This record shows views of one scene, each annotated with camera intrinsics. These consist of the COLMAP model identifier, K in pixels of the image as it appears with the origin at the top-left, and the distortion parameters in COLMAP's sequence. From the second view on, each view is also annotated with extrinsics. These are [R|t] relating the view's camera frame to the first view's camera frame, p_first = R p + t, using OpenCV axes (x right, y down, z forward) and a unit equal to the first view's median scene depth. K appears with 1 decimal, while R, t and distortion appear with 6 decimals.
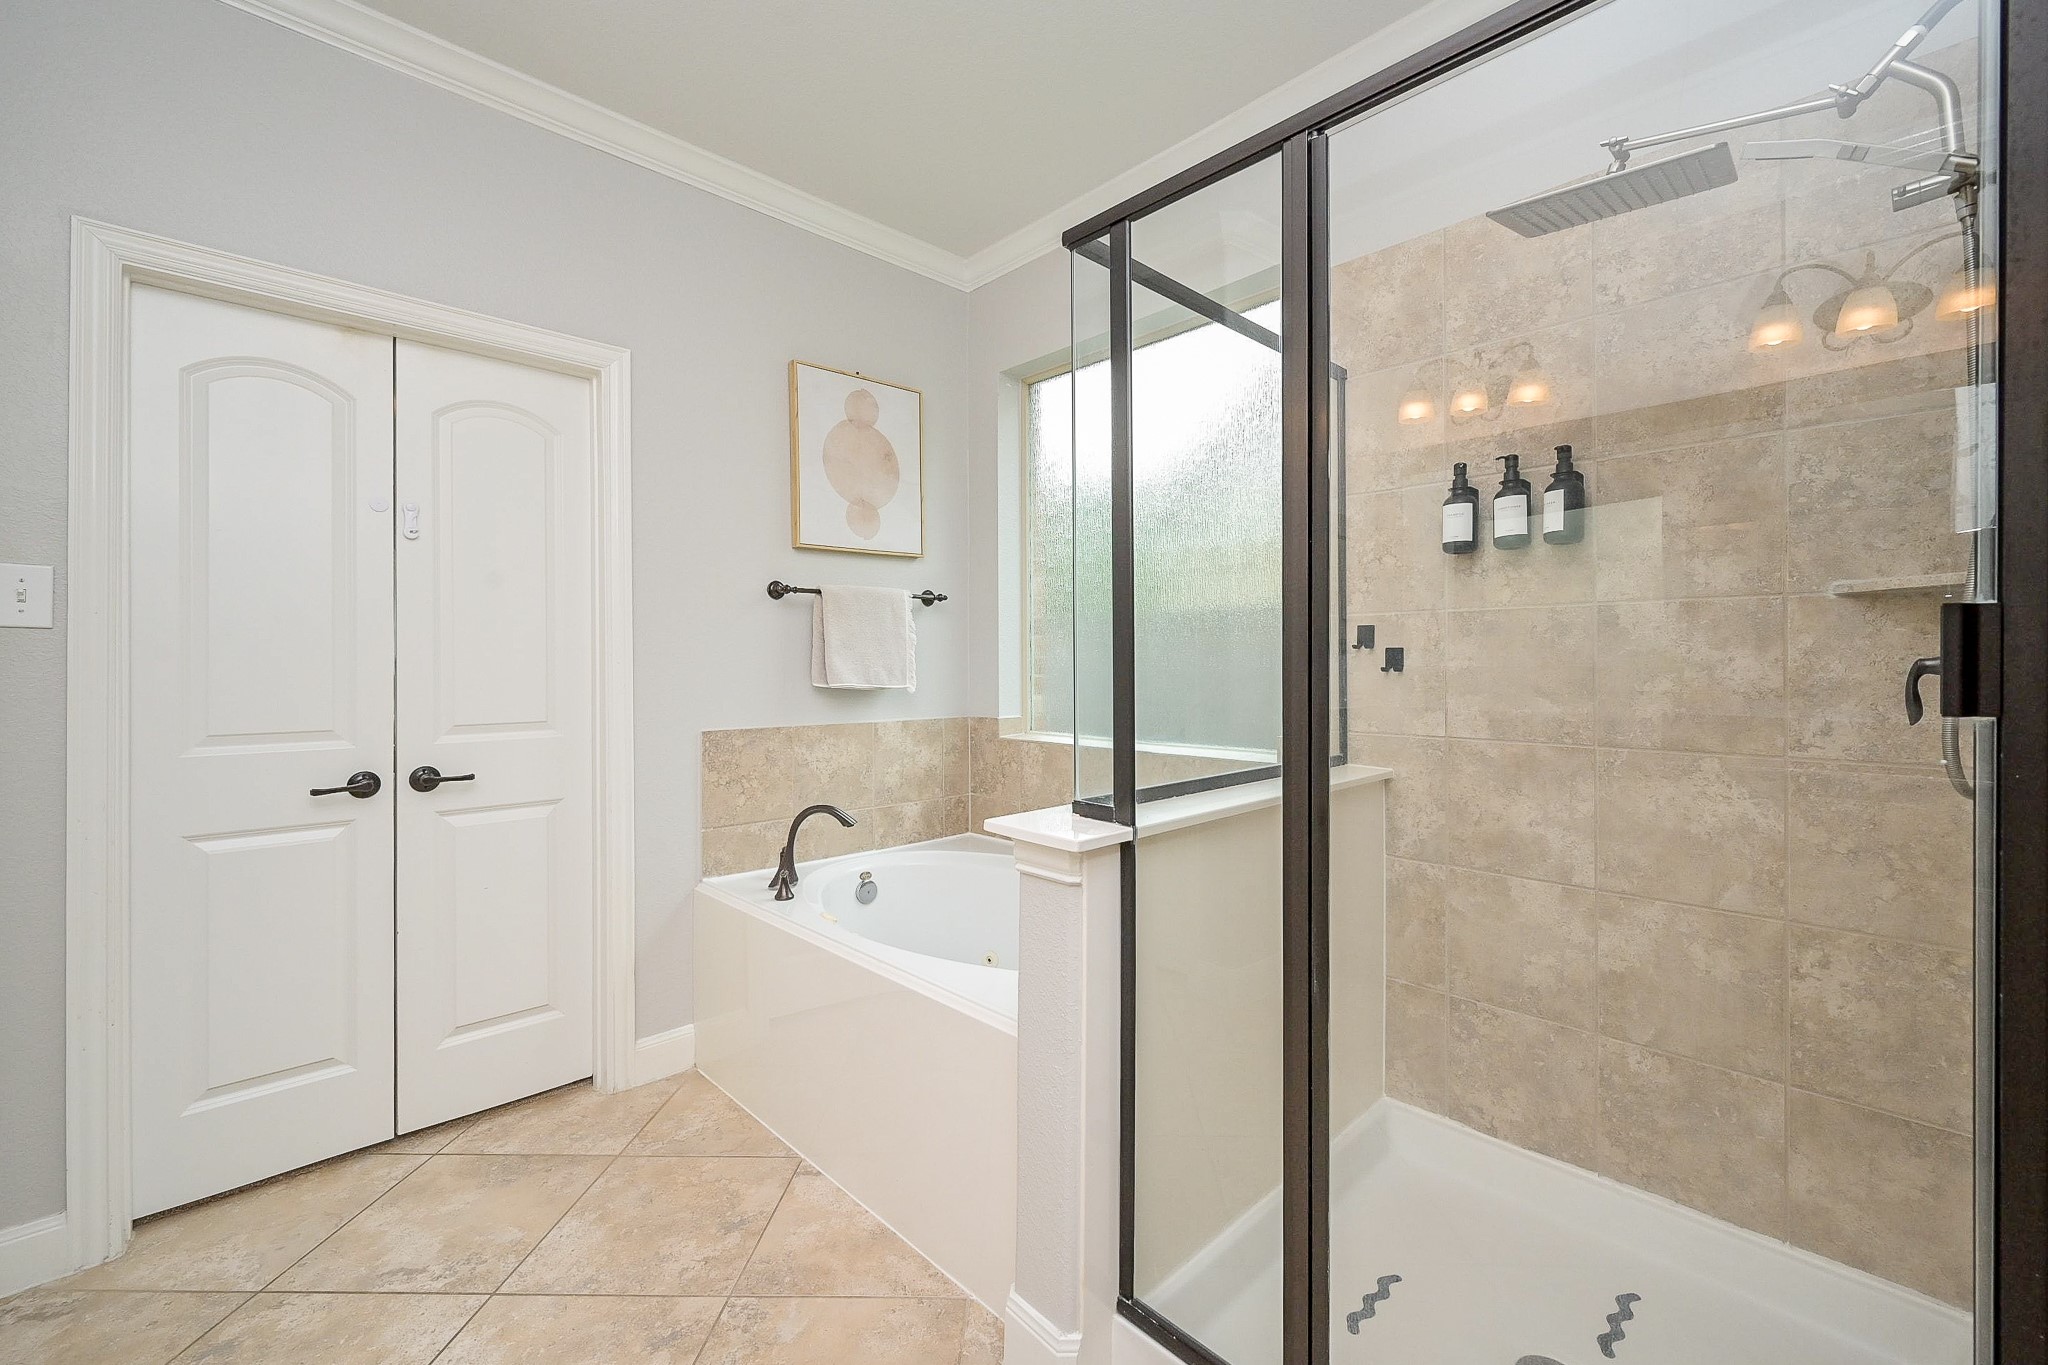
lens RADIAL K [[838.7, 0, 1053.9], [0, 838.7, 667.6], [0, 0, 1]] dist [-0.001060, 0.000062]
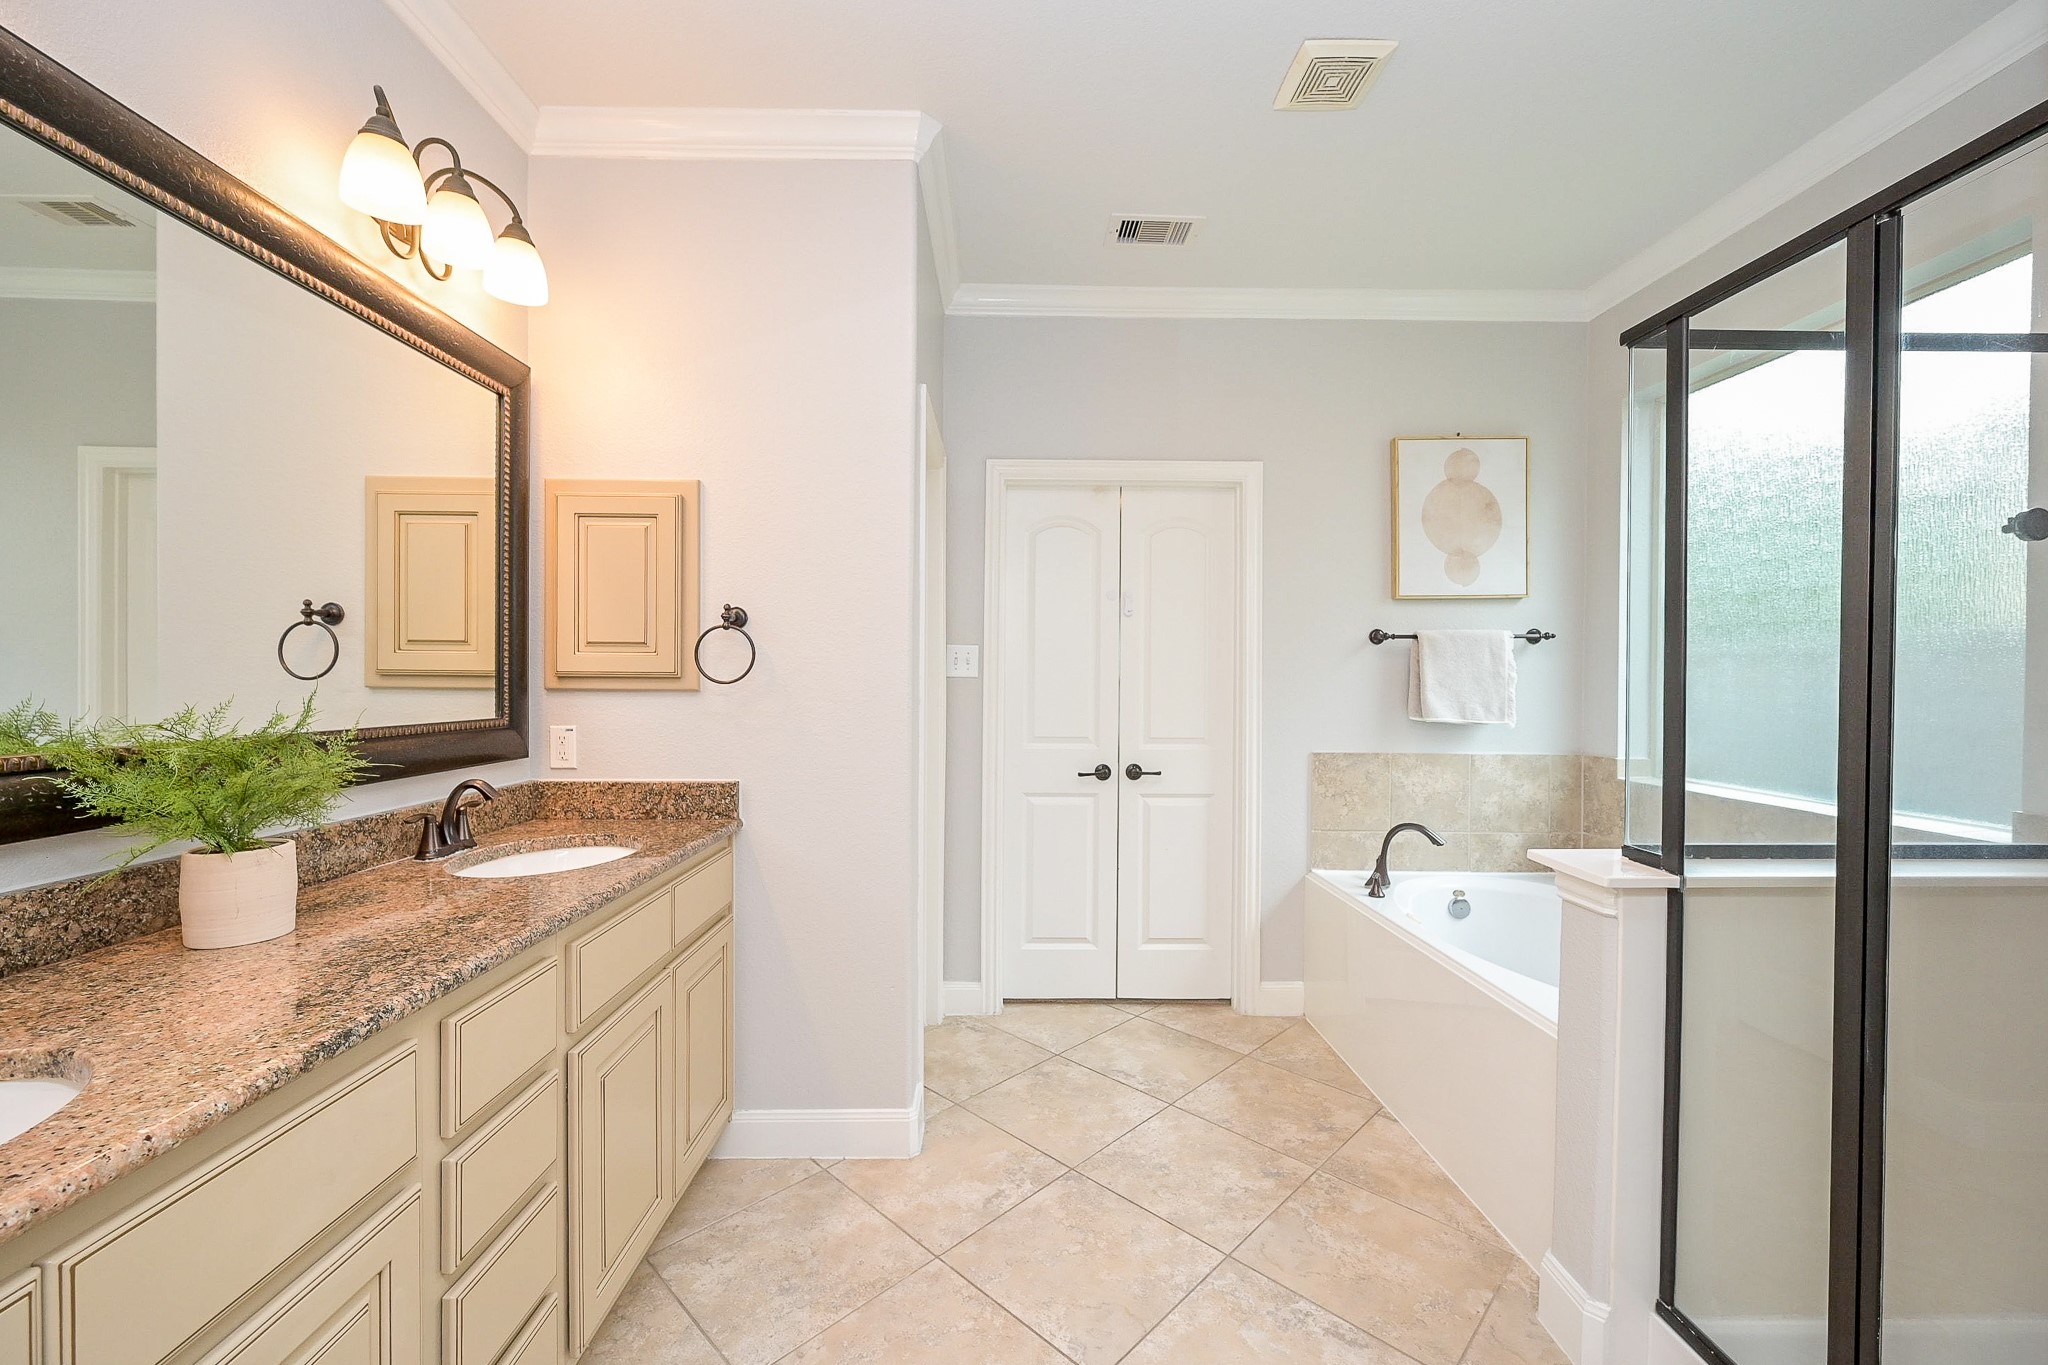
lens RADIAL K [[801.7, 0, 1005.3], [0, 801.7, 687.7], [0, 0, 1]] dist [0.000058, 0.000311]
pose [[0.707032, 0.012508, -0.707071, 0.122947], [-0.008717, 0.999922, 0.008972, -0.033286], [0.707128, -0.000180, 0.707086, -0.210880]]
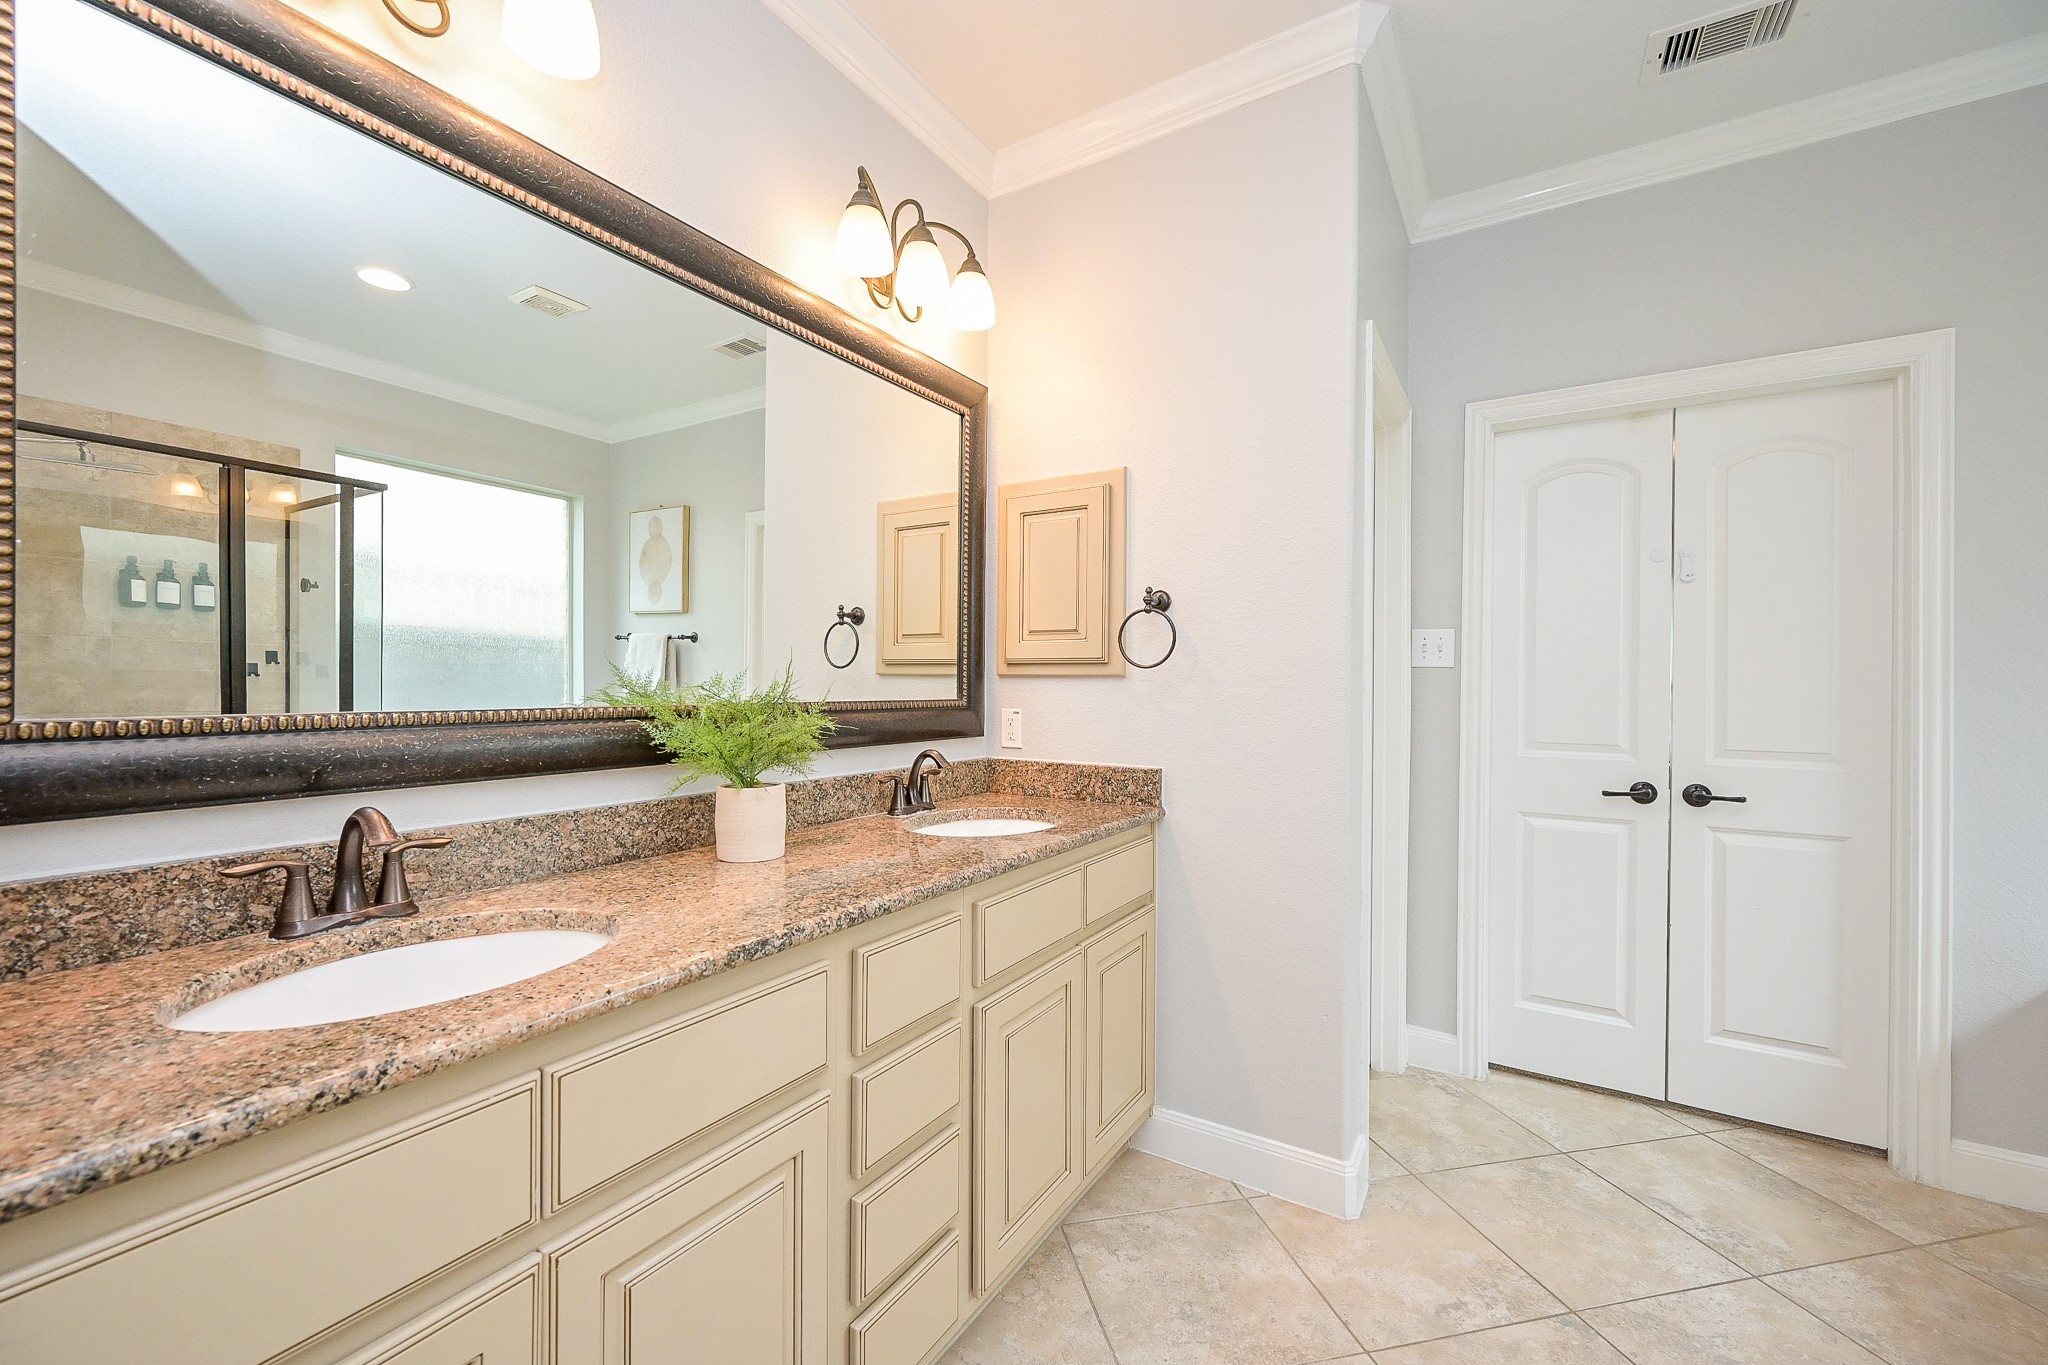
lens RADIAL K [[801.9, 0, 1018.4], [0, 801.9, 684.6], [0, 0, 1]] dist [-0.000156, 0.000015]
pose [[0.219743, 0.005343, -0.975543, 0.096443], [-0.011511, 0.999930, 0.002883, -0.007760], [0.975490, 0.010596, 0.219789, -0.123618]]
